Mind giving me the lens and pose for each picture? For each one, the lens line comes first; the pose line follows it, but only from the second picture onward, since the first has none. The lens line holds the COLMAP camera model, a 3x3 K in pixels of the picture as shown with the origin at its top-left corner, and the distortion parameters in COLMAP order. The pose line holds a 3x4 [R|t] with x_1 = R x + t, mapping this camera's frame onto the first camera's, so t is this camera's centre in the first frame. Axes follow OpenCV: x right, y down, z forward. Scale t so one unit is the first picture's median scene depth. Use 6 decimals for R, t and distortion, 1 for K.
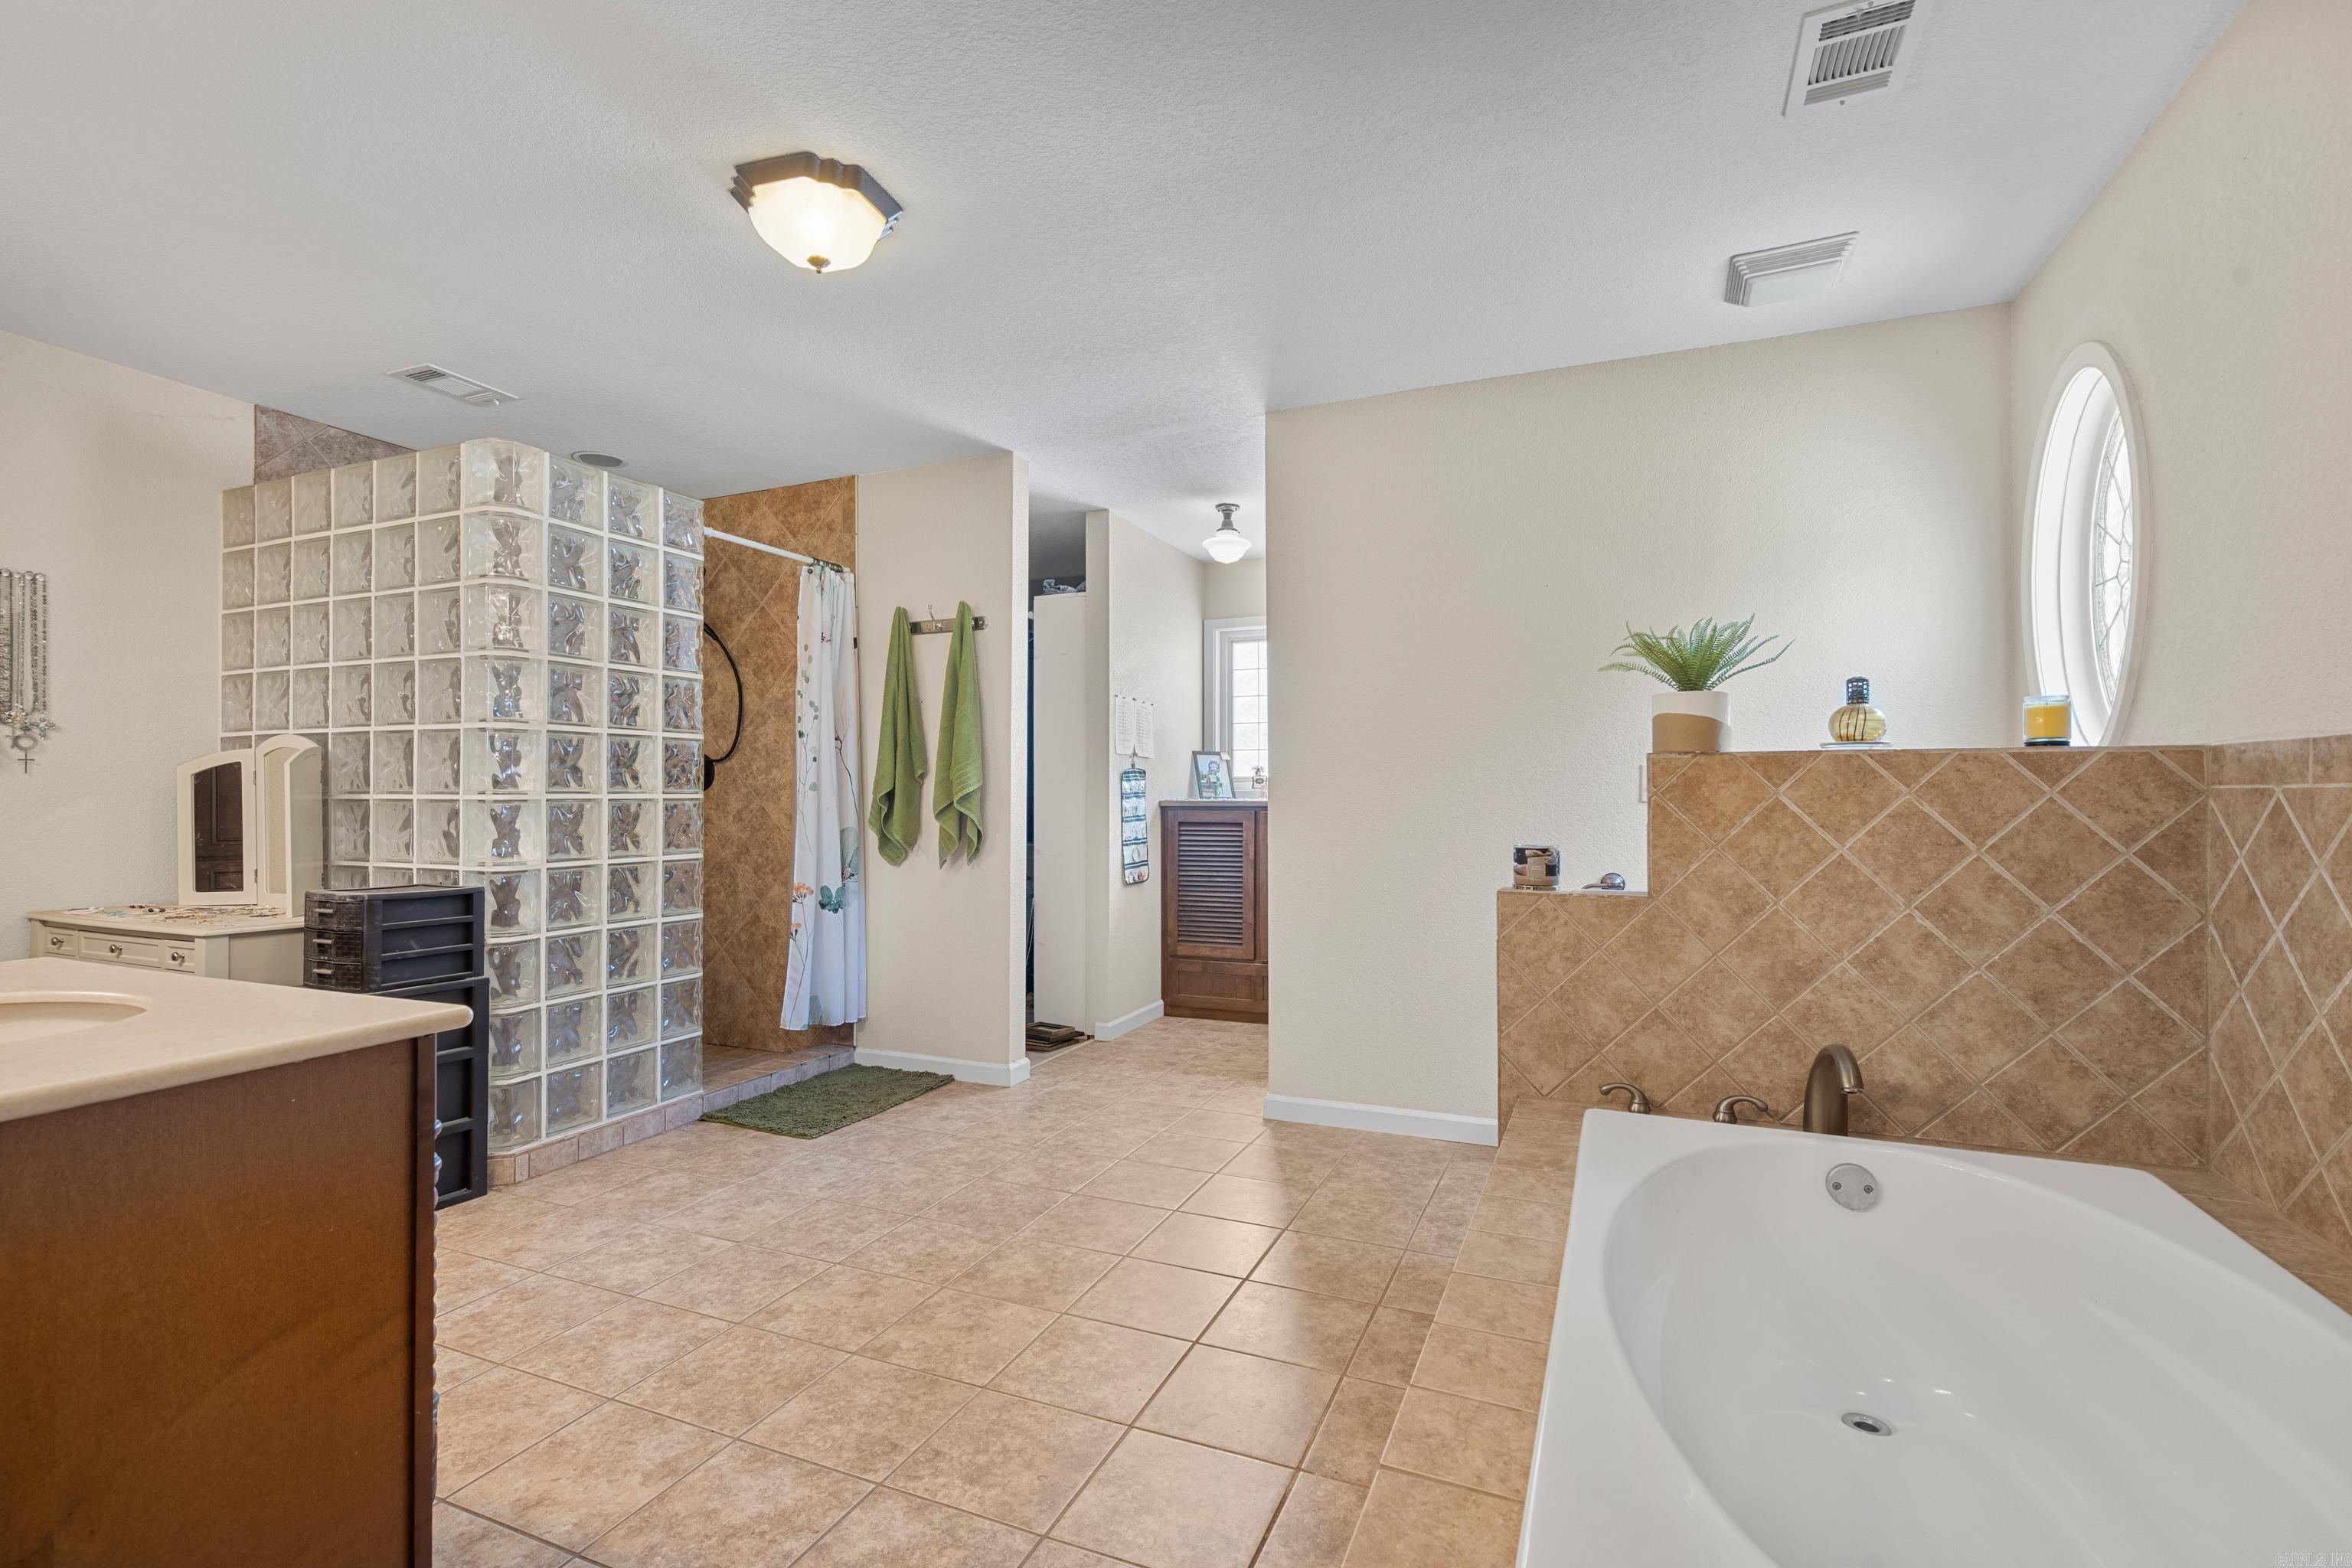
lens RADIAL K [[1071.1, 0, 1171.5], [0, 1071.1, 794.2], [0, 0, 1]] dist [-0.001001, 0.001692]
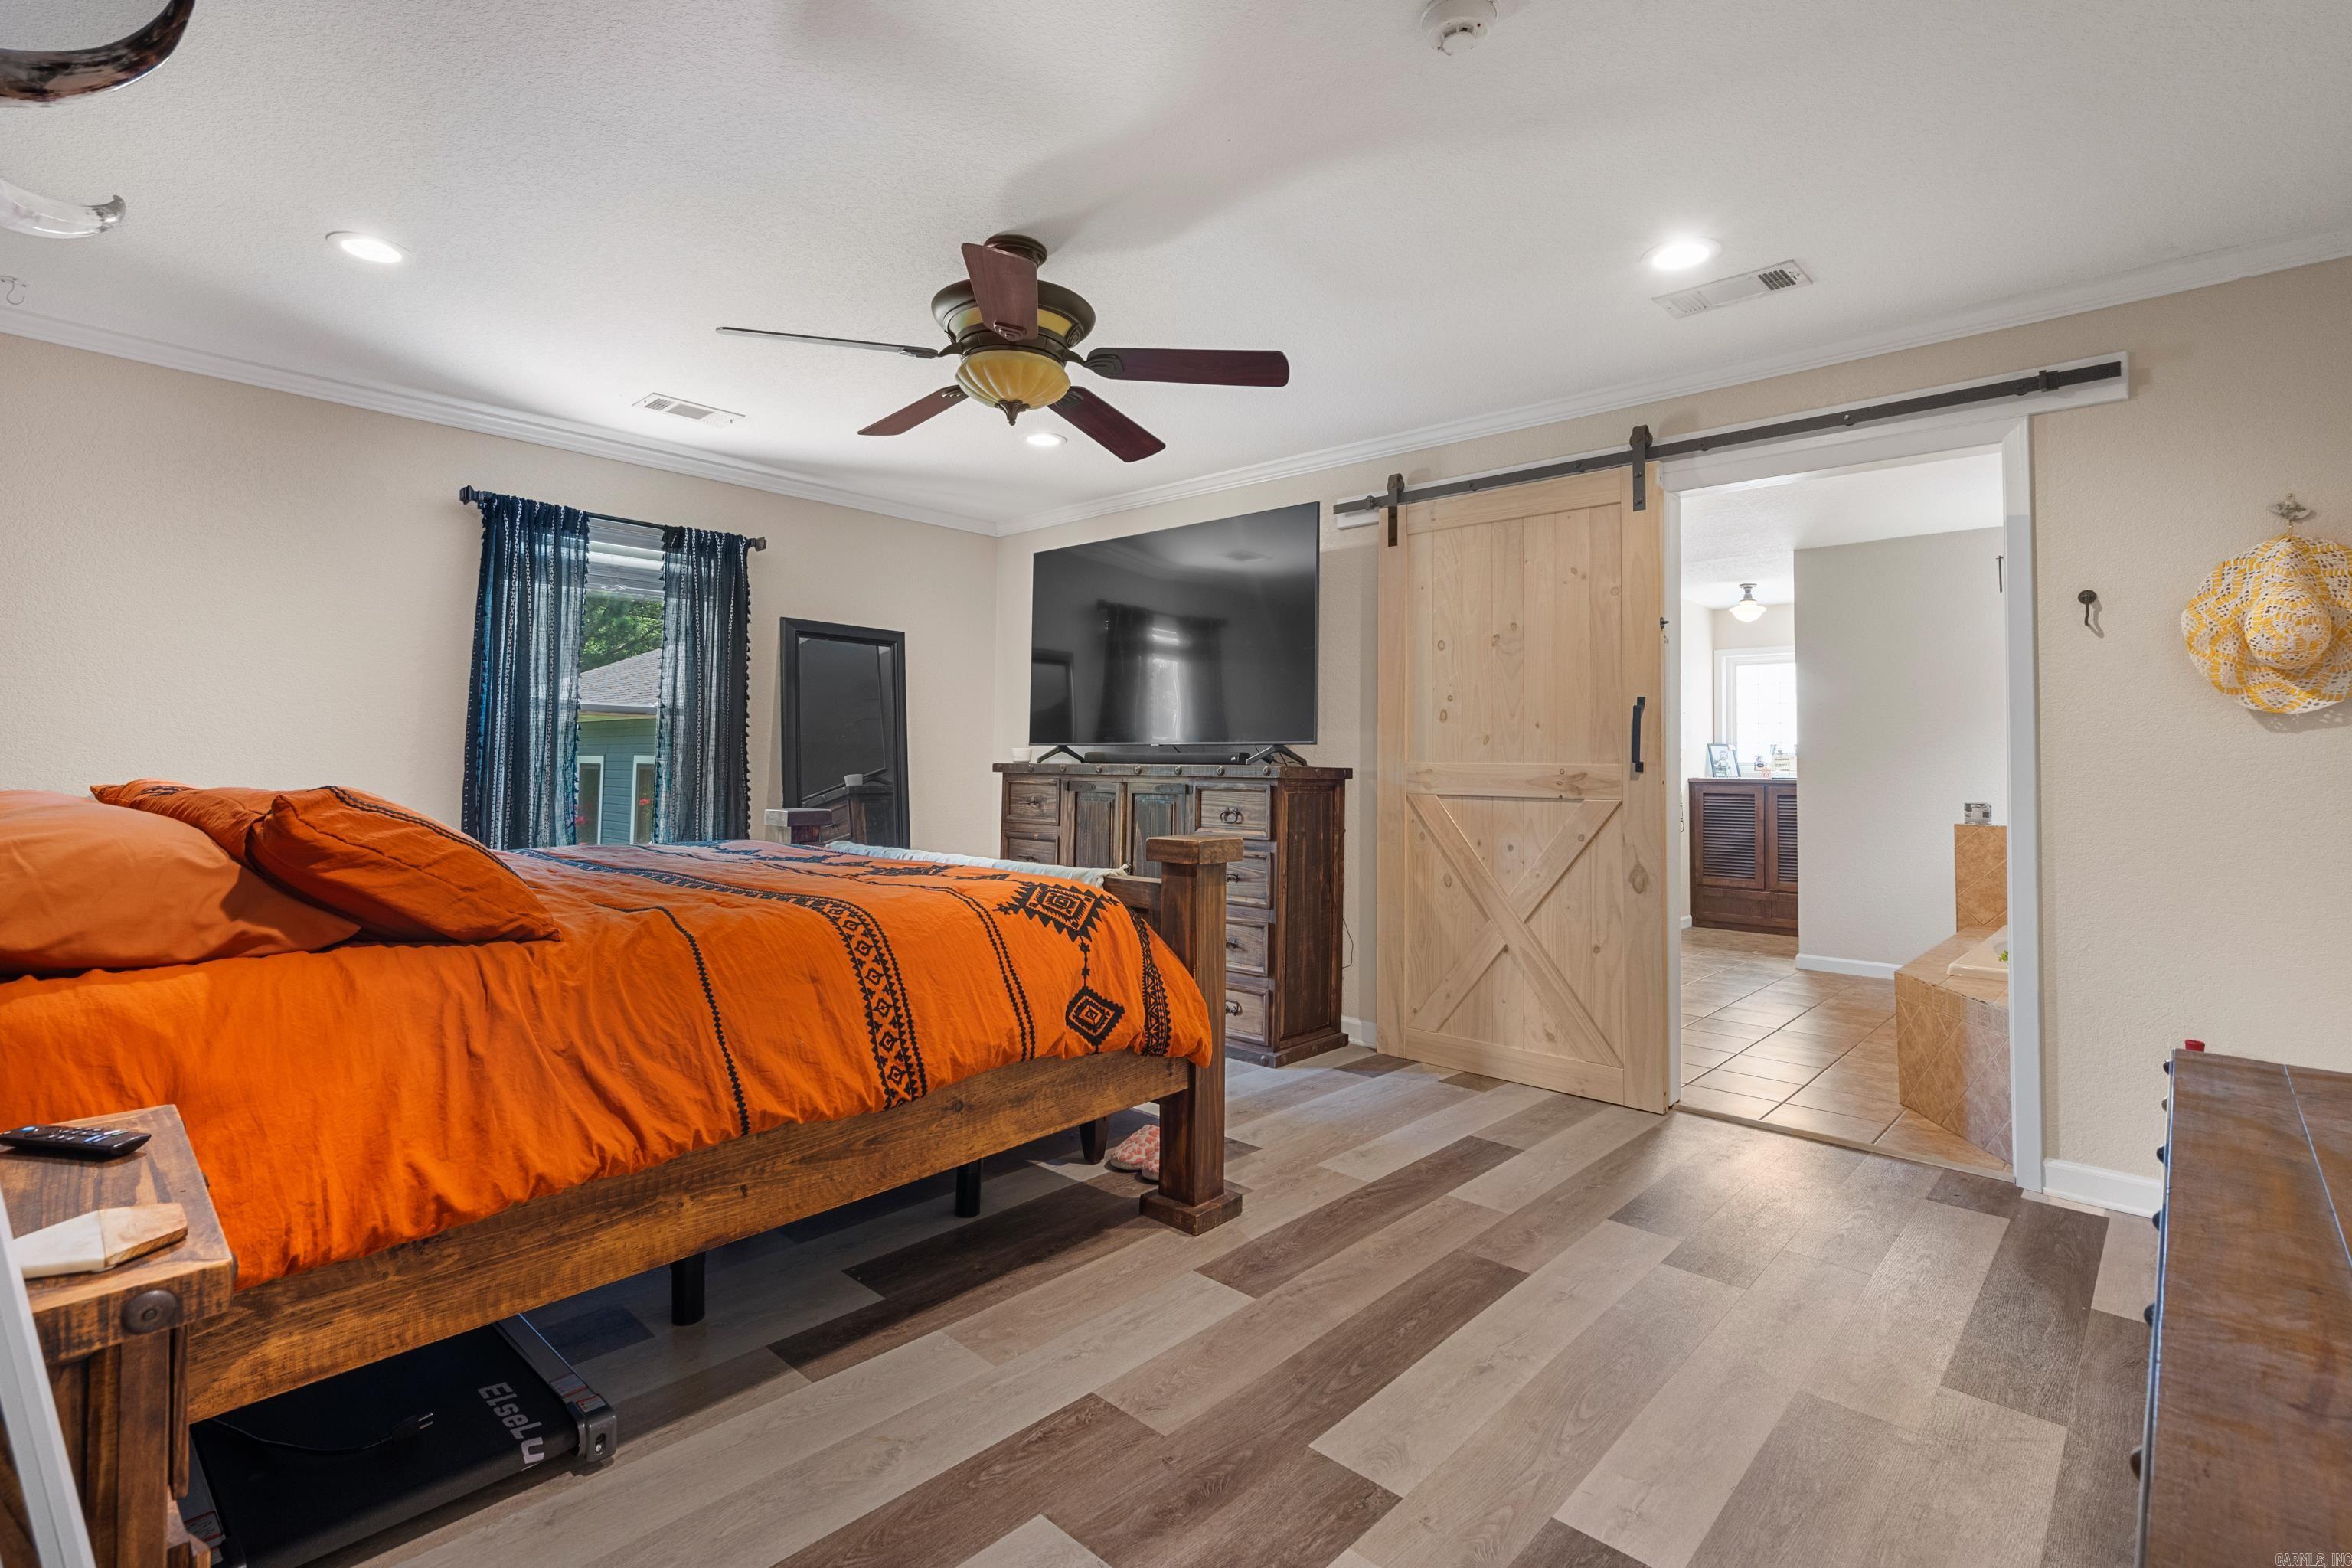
lens RADIAL K [[1071.1, 0, 1177.7], [0, 1071.1, 731.0], [0, 0, 1]] dist [-0.001001, 0.001692]
pose [[0.940204, -0.002647, -0.340601, -0.189836], [-0.009605, 0.999366, -0.034280, -0.001394], [0.340476, 0.035501, 0.939583, -0.691281]]
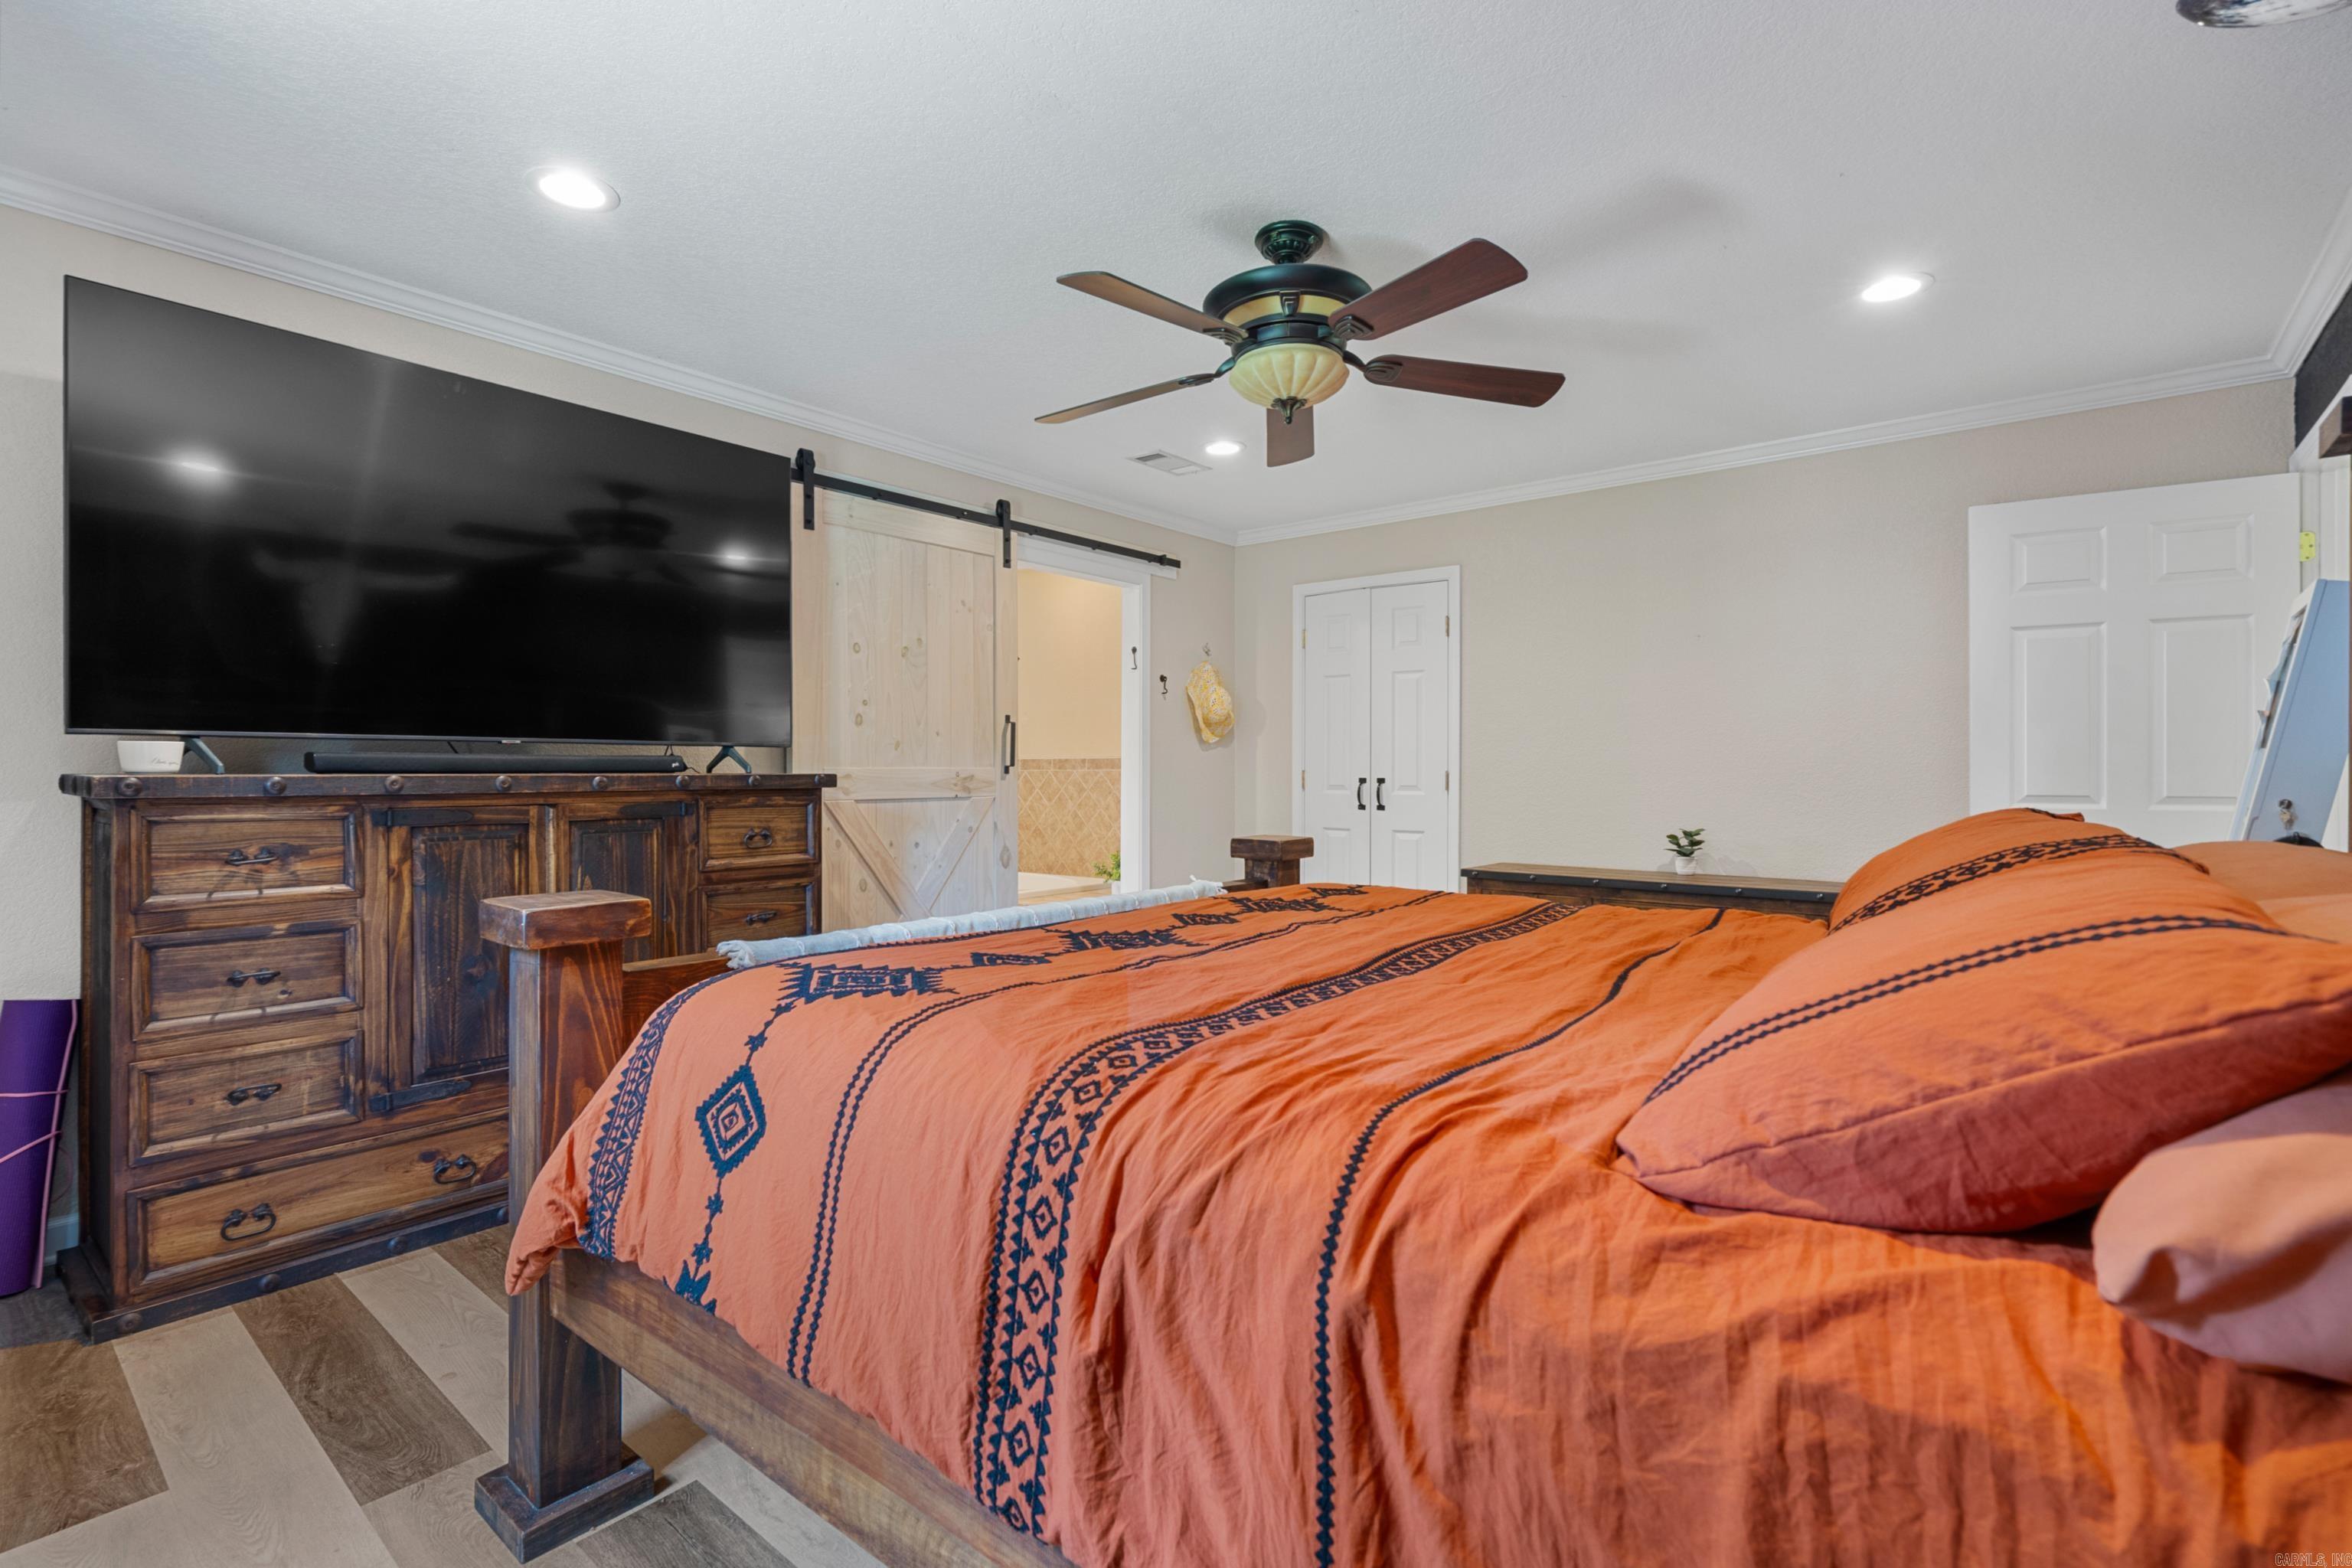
lens RADIAL K [[1071.1, 0, 1185.8], [0, 1071.1, 775.3], [0, 0, 1]] dist [-0.001001, 0.001692]
pose [[0.297928, -0.008137, 0.954554, -0.985362], [0.000091, 0.999964, 0.008496, -0.008105], [-0.954588, -0.002445, 0.297918, -0.324741]]
